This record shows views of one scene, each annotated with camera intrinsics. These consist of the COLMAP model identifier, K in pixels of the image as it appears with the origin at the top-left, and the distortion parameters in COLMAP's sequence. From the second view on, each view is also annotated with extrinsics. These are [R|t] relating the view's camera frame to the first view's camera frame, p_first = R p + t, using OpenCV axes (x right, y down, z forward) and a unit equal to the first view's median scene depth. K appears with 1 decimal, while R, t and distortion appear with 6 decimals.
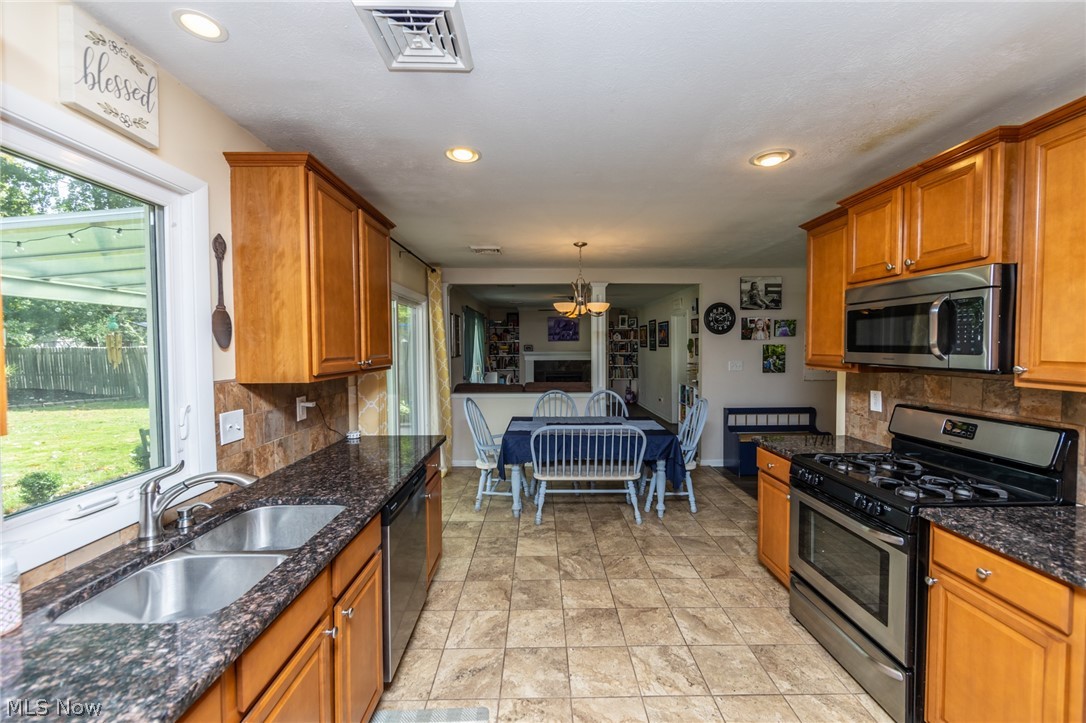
lens RADIAL K [[420.0, 0, 544.1], [0, 420.0, 358.4], [0, 0, 1]] dist [-0.001412, 0.000047]
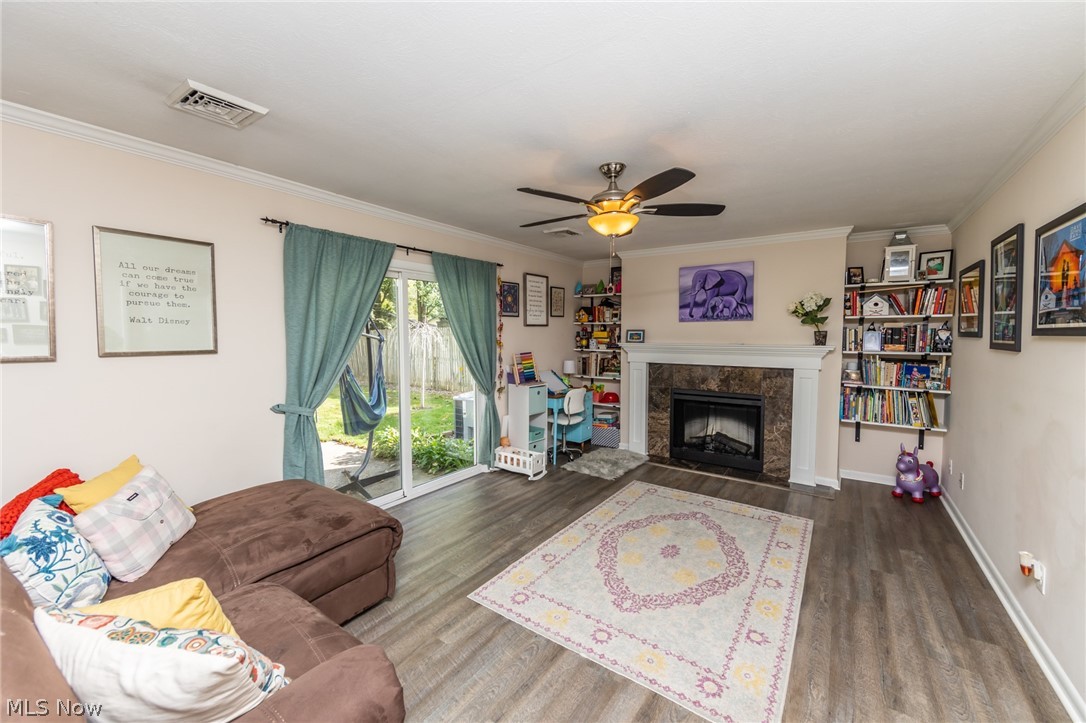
lens RADIAL K [[420.0, 0, 544.7], [0, 420.0, 351.8], [0, 0, 1]] dist [-0.001412, 0.000047]
pose [[0.810173, 0.029223, -0.585461, 0.155362], [-0.018294, 0.999531, 0.024576, -0.016211], [0.585905, -0.009200, 0.810328, 0.538513]]
